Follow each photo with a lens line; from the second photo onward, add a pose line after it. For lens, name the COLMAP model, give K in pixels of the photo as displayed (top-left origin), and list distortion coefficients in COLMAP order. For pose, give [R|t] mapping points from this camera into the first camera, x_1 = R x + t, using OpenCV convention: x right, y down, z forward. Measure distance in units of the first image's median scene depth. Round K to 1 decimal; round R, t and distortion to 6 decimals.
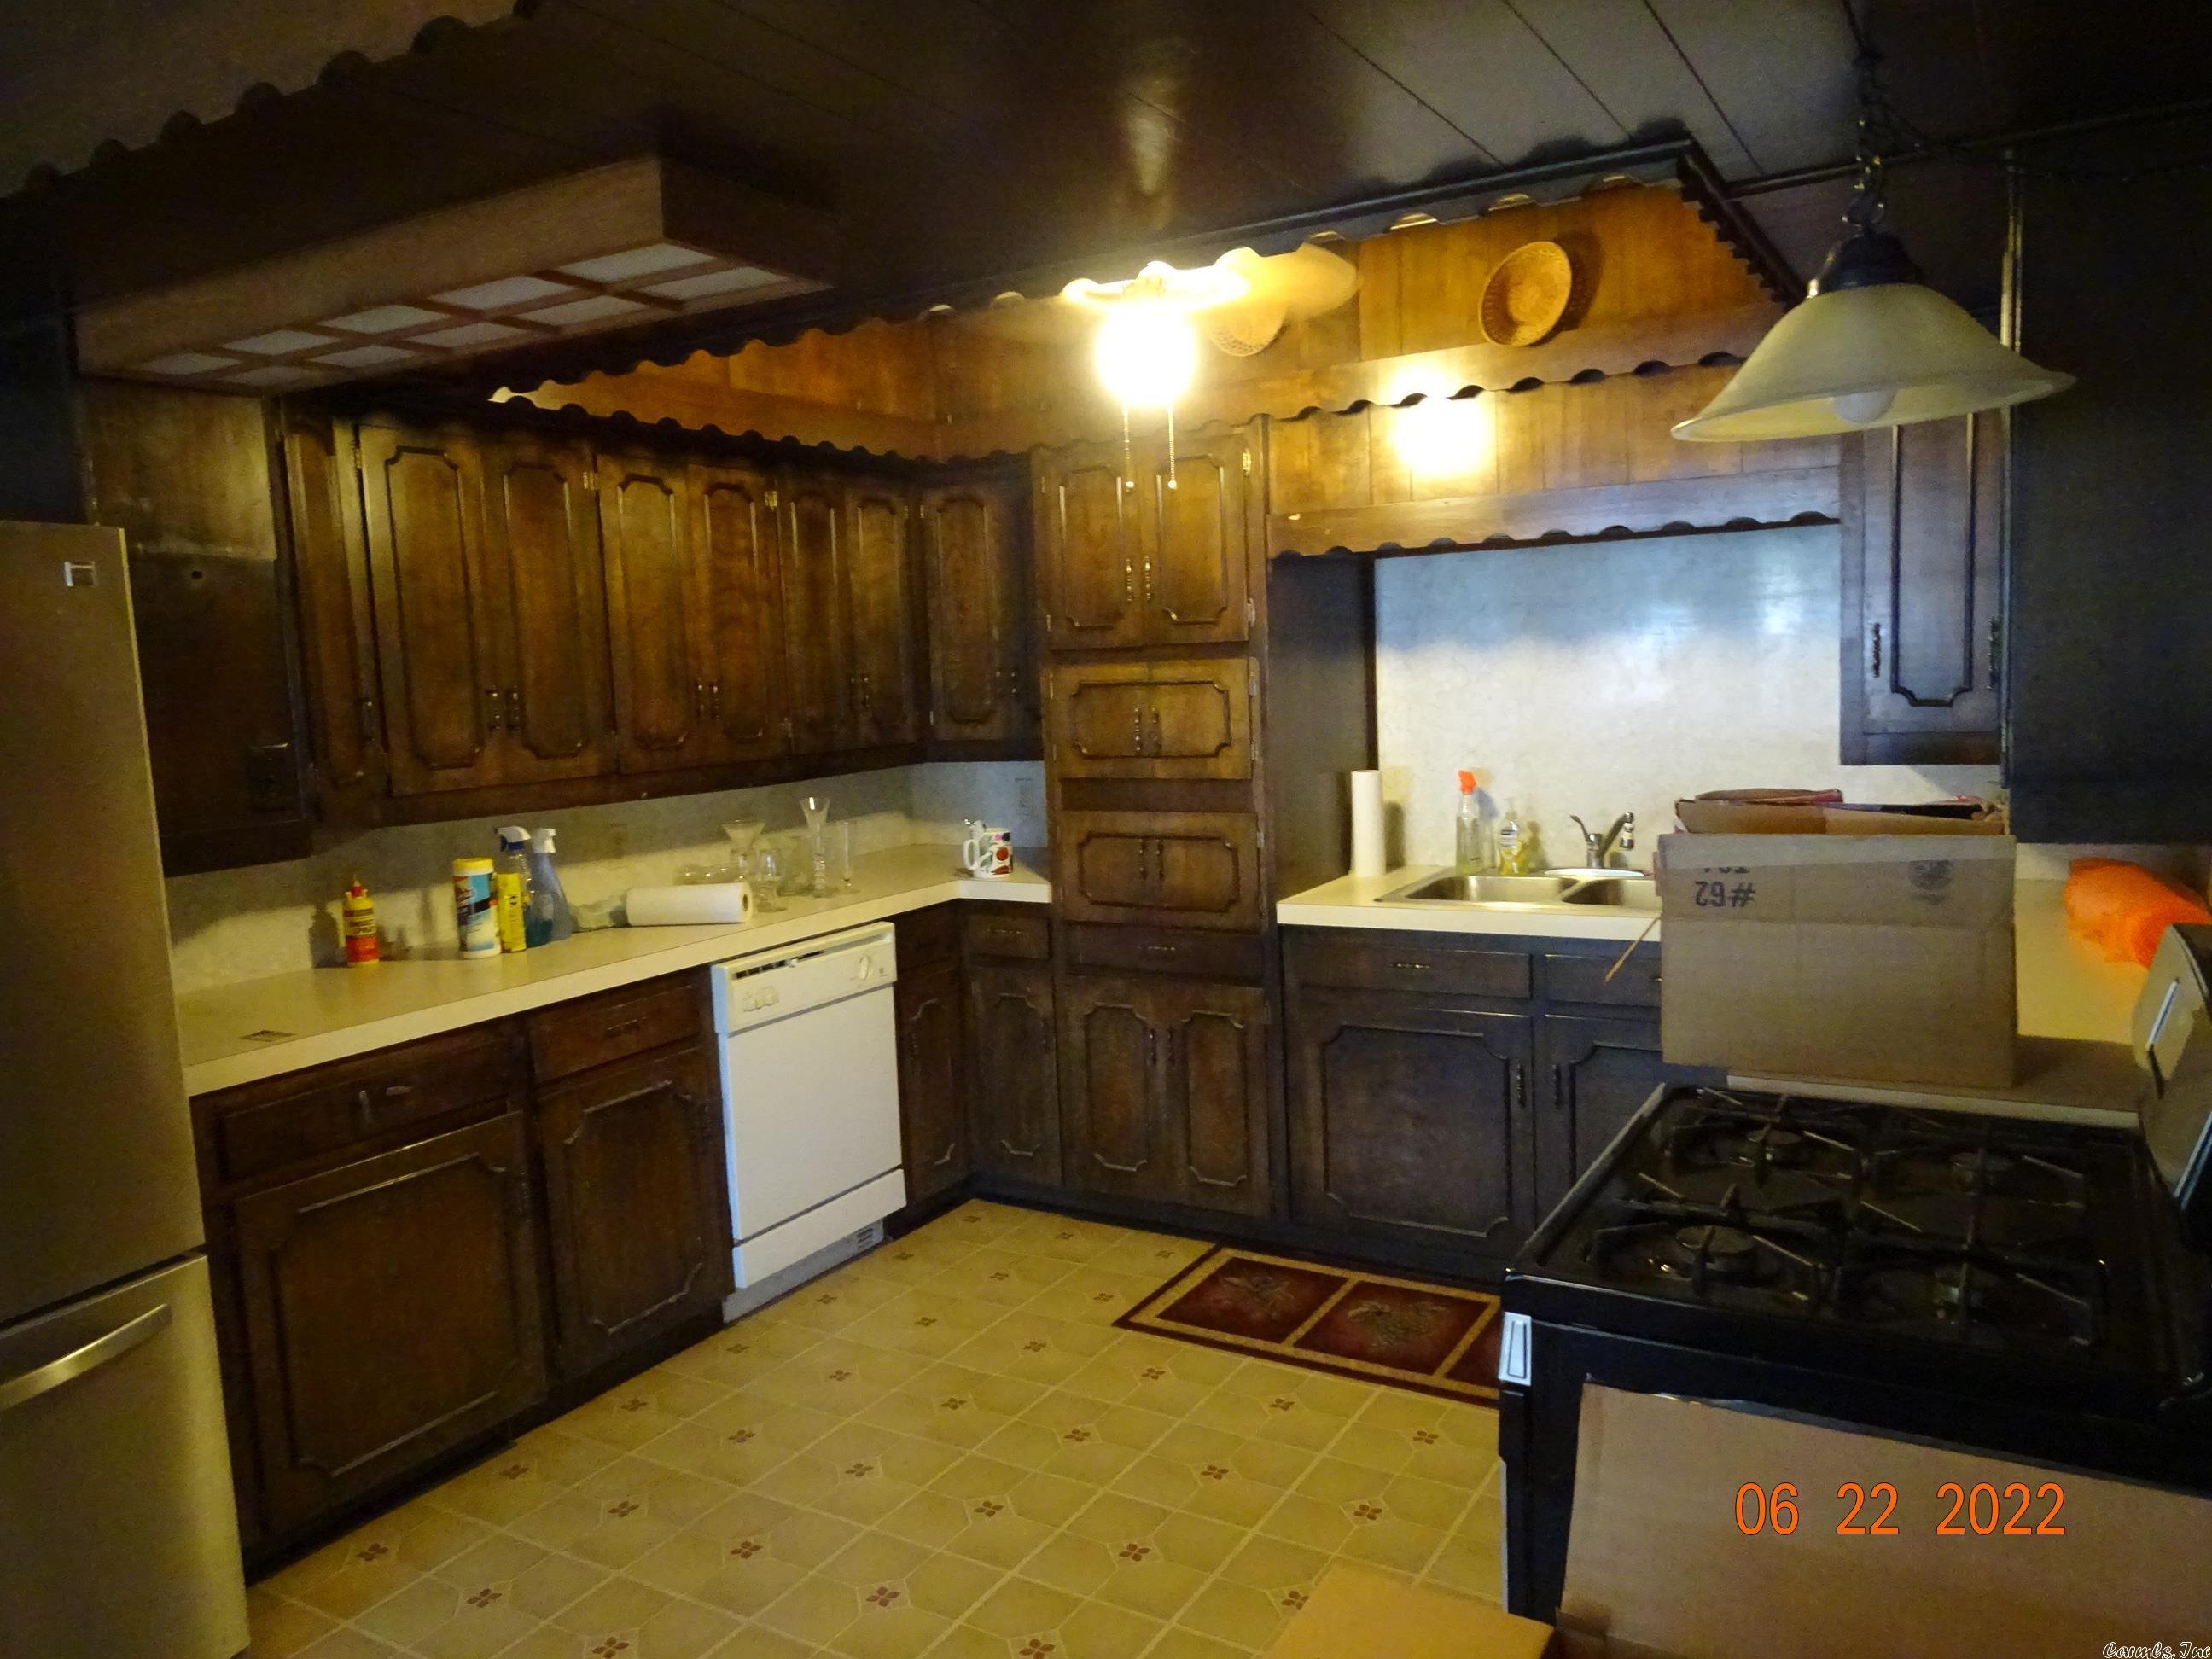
lens RADIAL K [[1562.9, 0, 1110.6], [0, 1562.9, 819.8], [0, 0, 1]] dist [-0.002389, 0.003010]
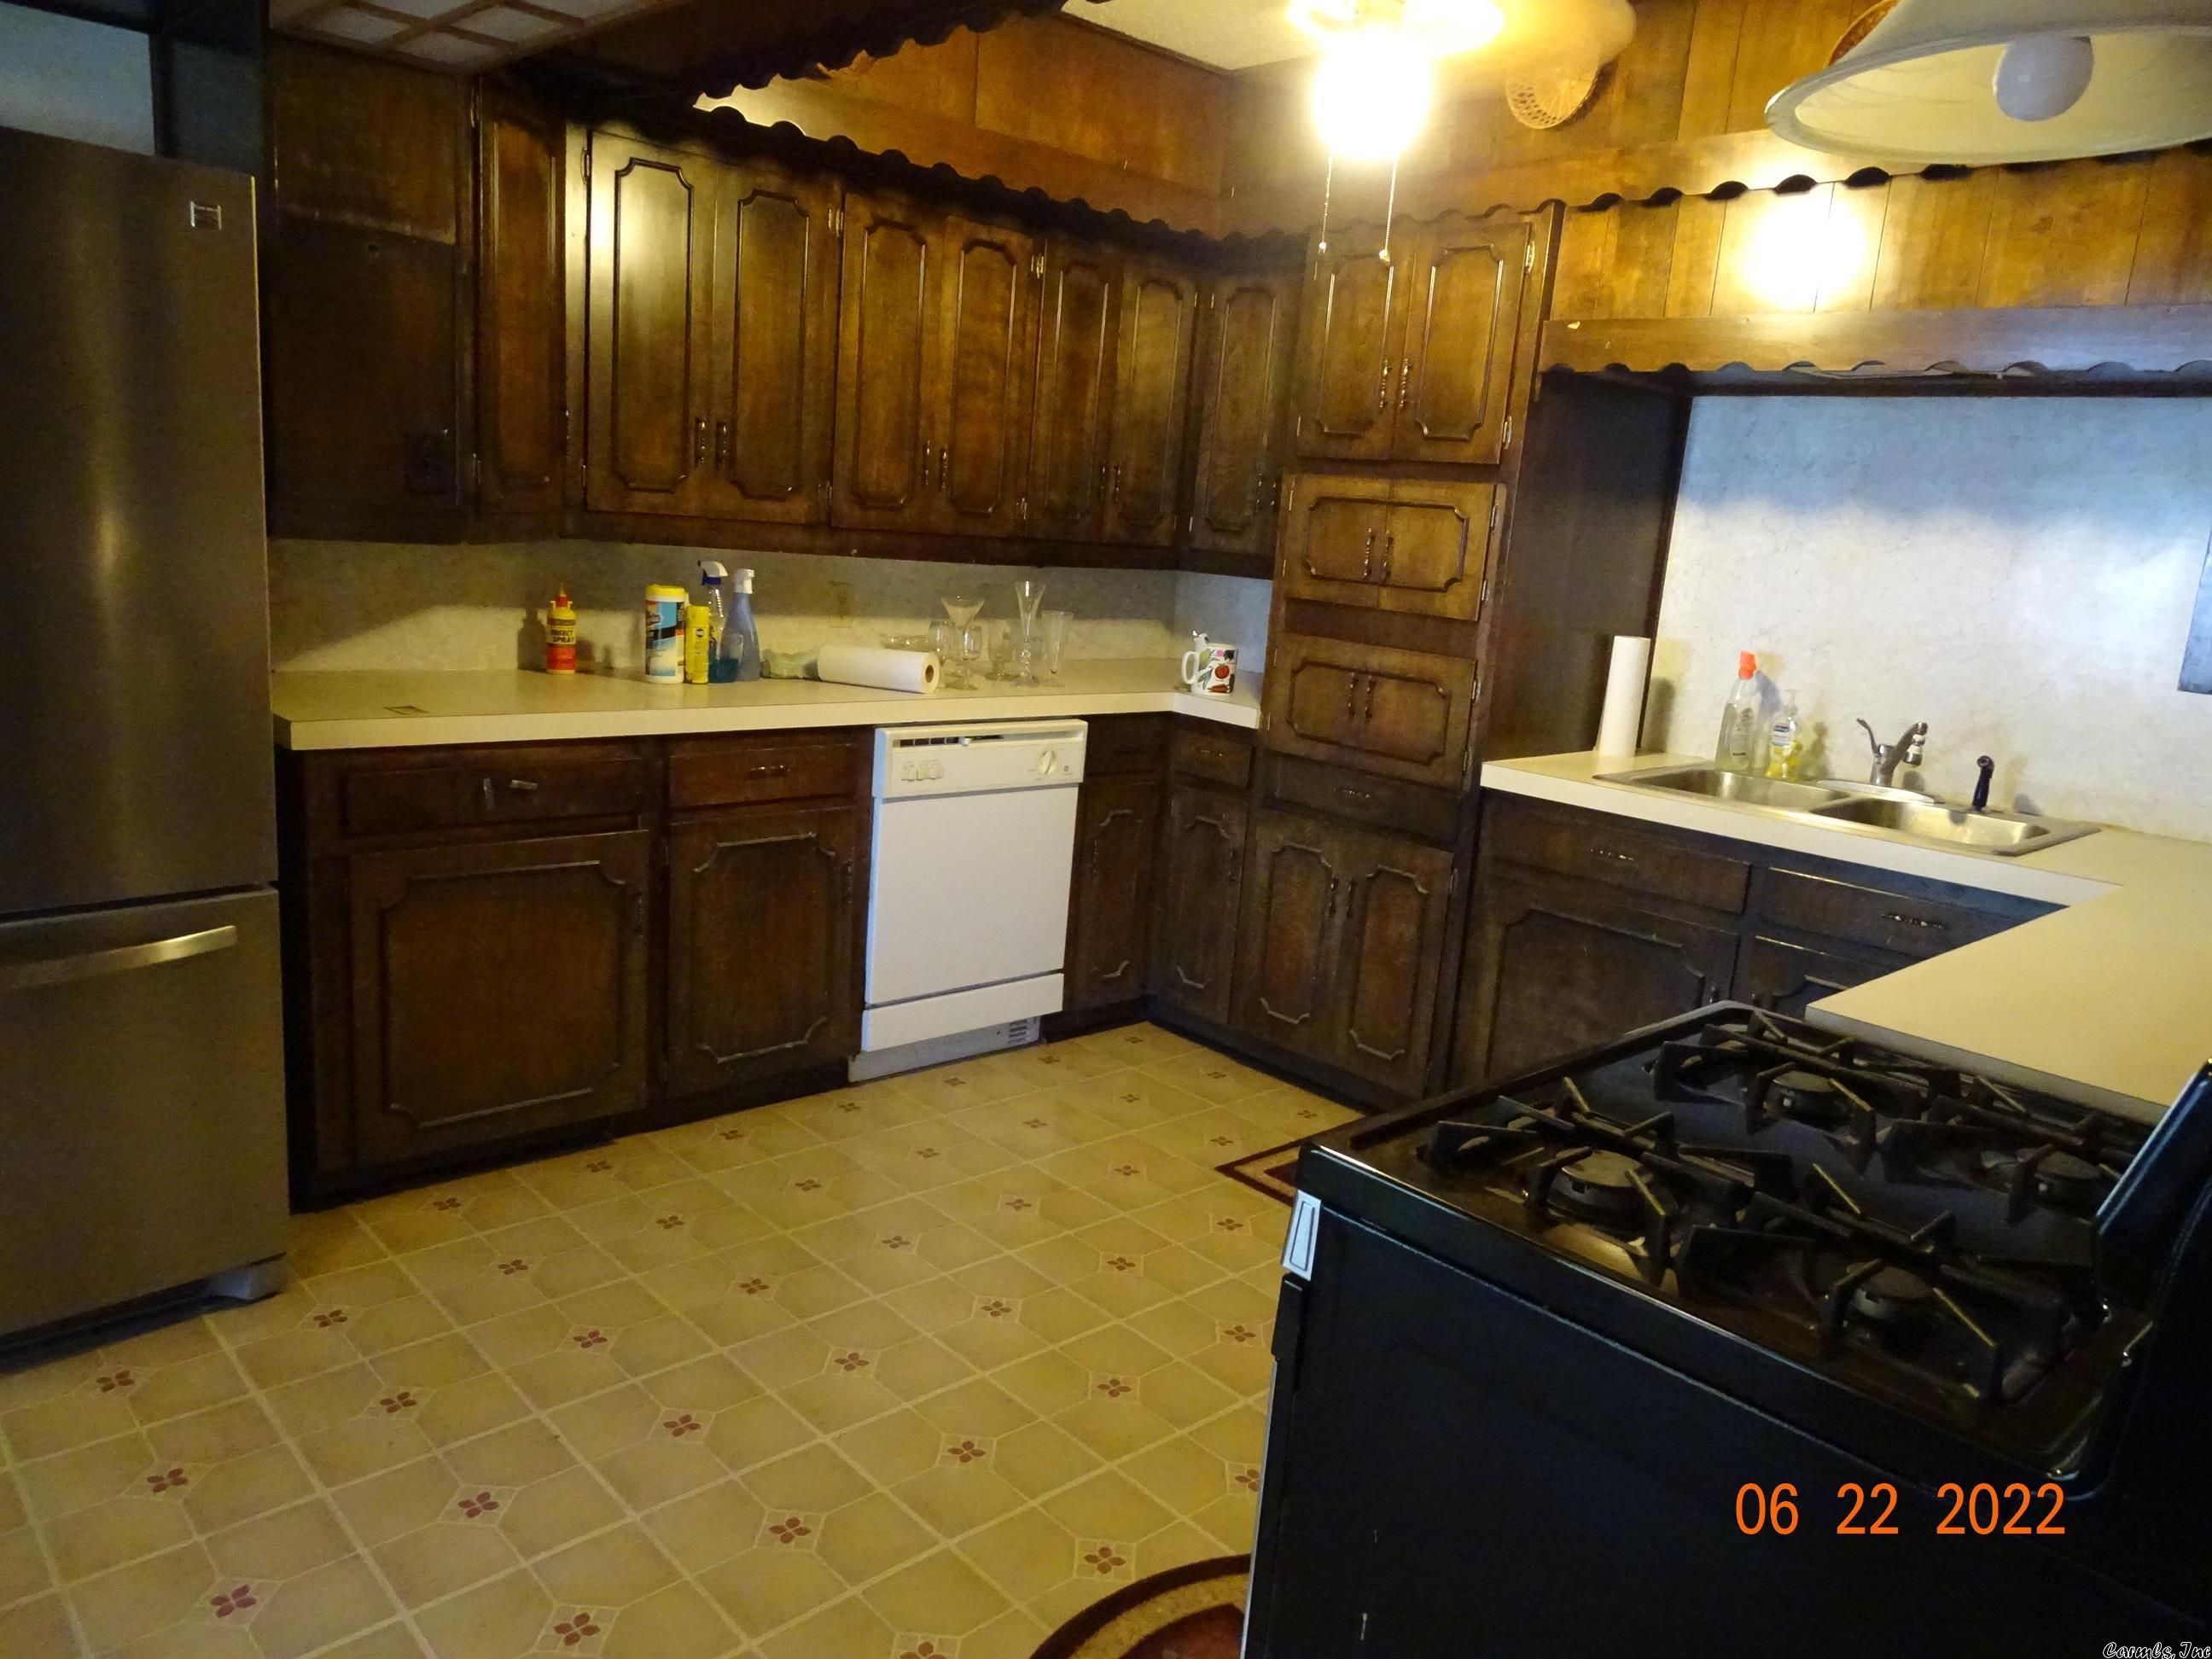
lens RADIAL K [[1562.9, 0, 1115.6], [0, 1562.9, 819.3], [0, 0, 1]] dist [-0.002389, 0.003010]
pose [[0.953735, 0.170368, -0.247718, 0.132838], [-0.147587, 0.983142, 0.107932, 0.019242], [0.261930, -0.066379, 0.962801, 0.077062]]
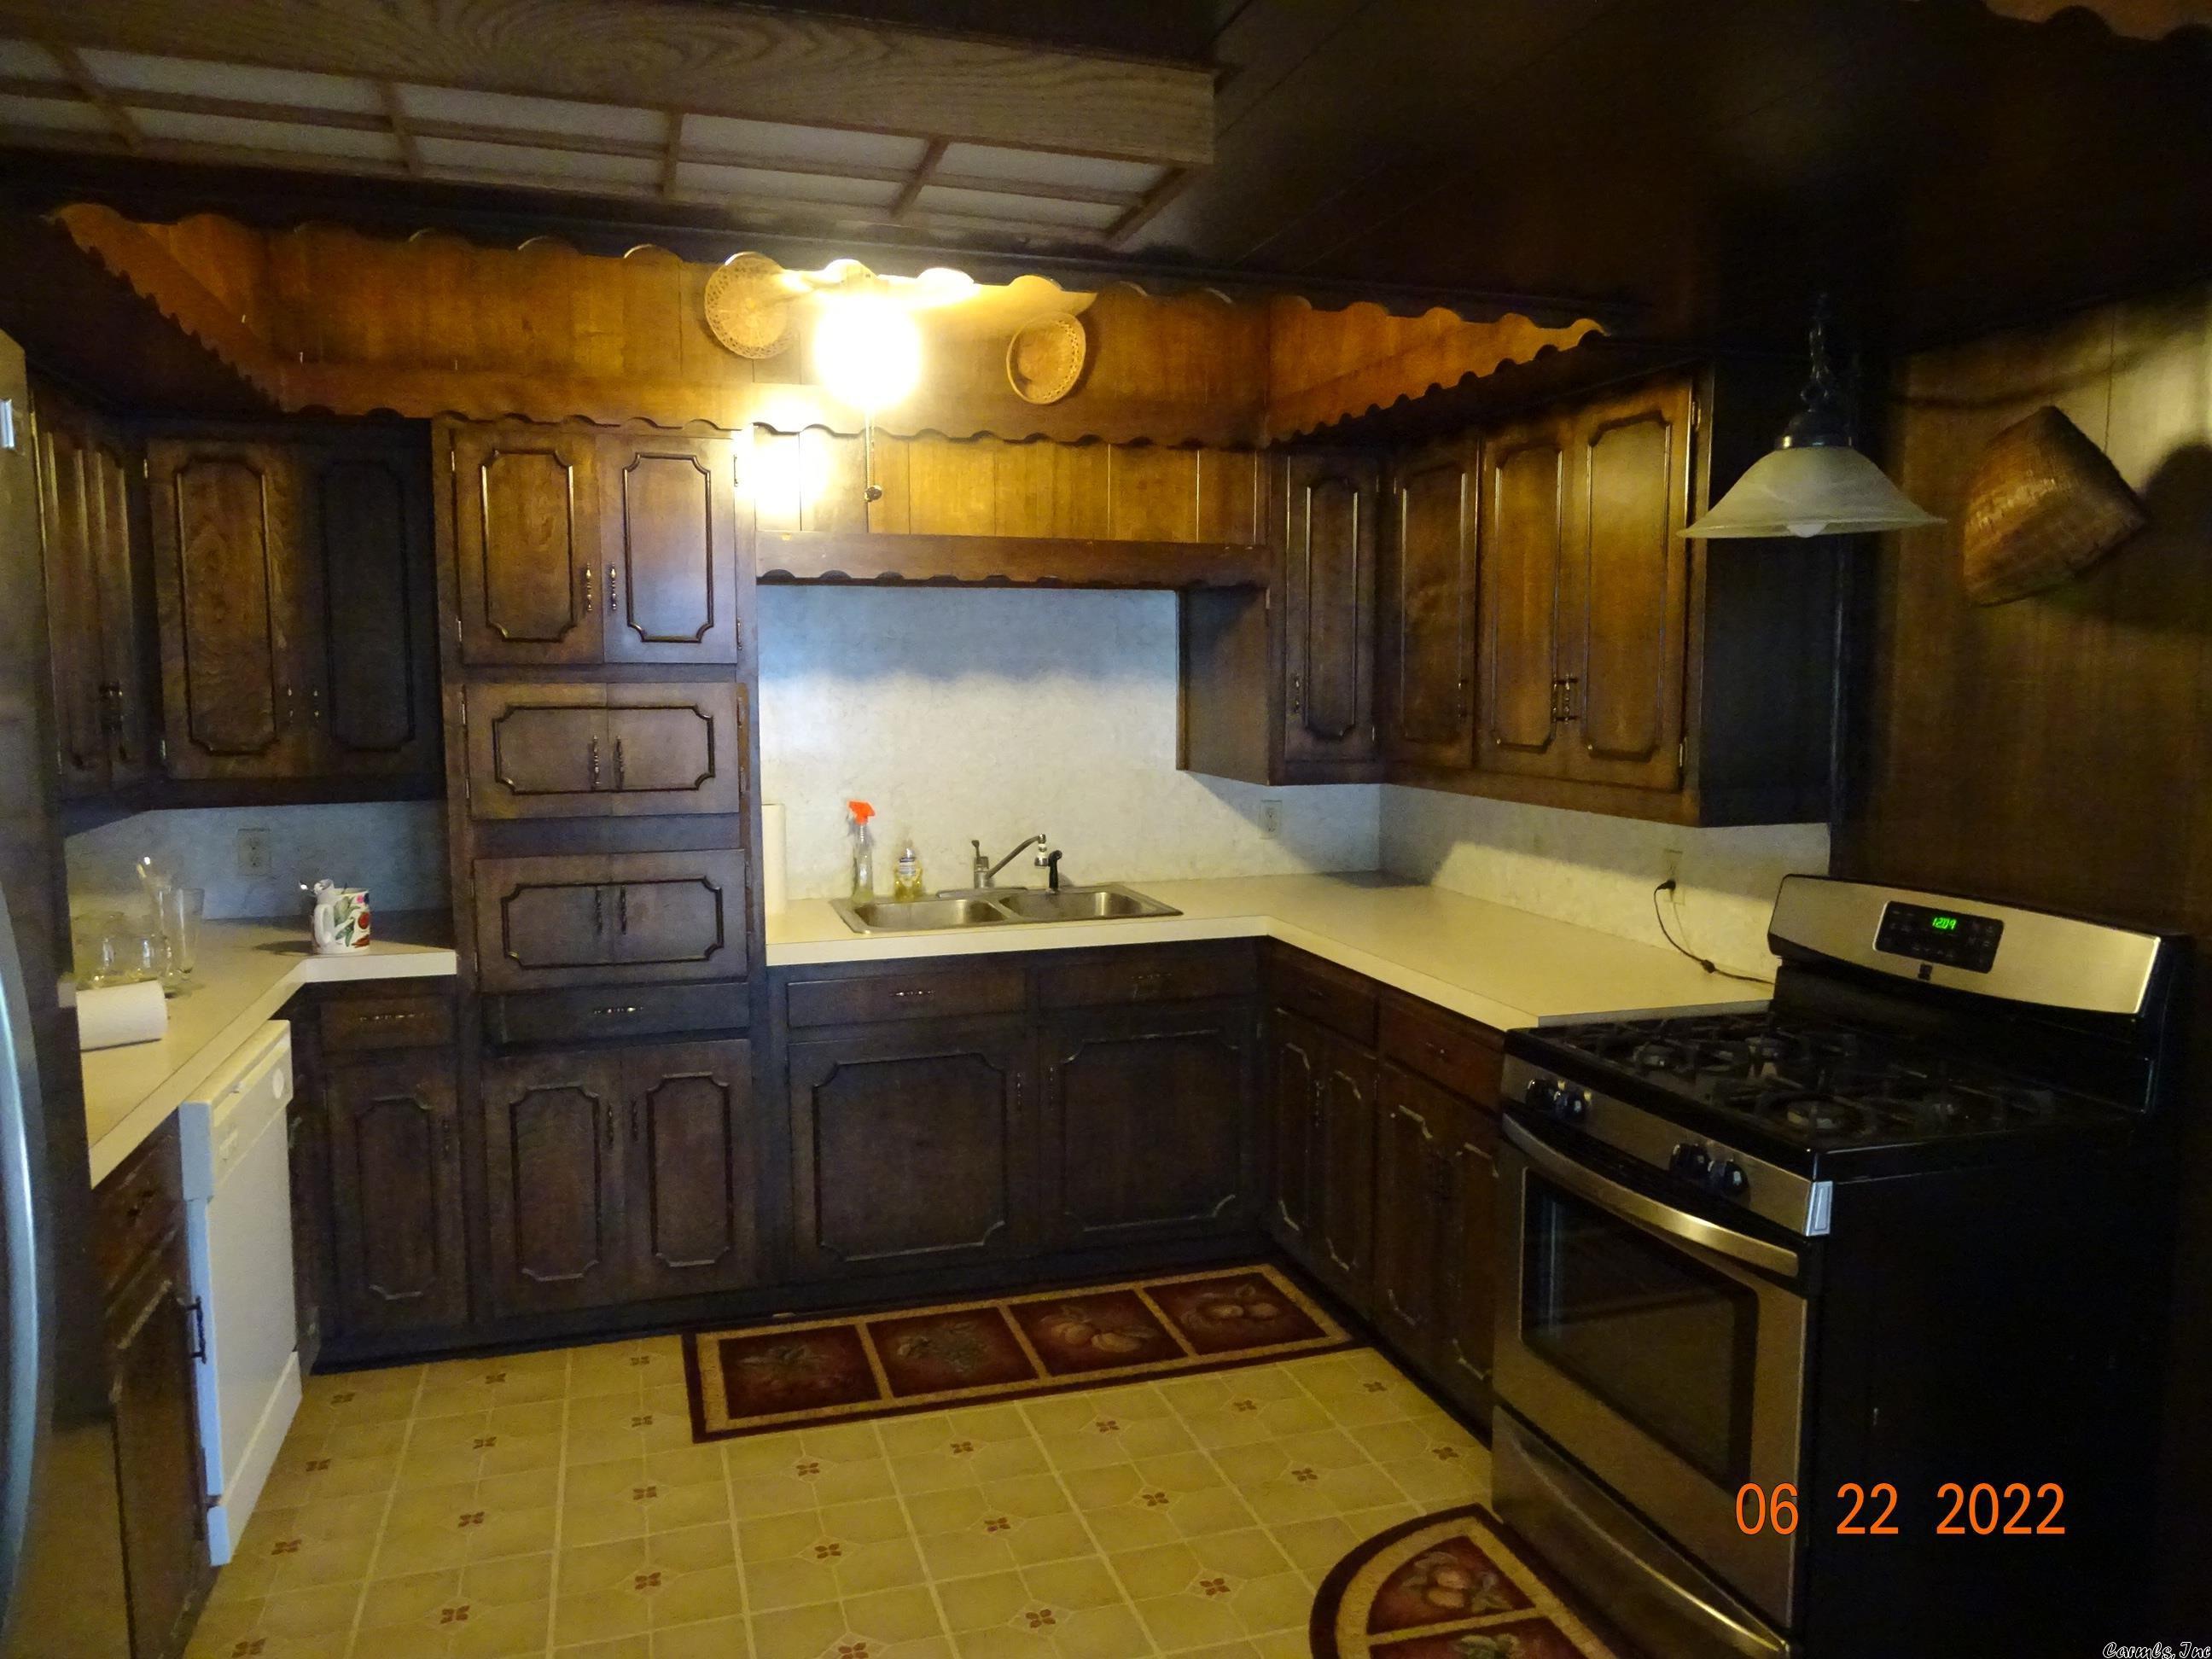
lens RADIAL K [[1562.9, 0, 1107.8], [0, 1562.9, 820.0], [0, 0, 1]] dist [-0.002389, 0.003010]
pose [[0.671147, -0.028899, 0.740761, -0.447634], [0.050591, 0.998696, -0.006875, -0.004615], [-0.739596, 0.042090, 0.671734, 0.216767]]
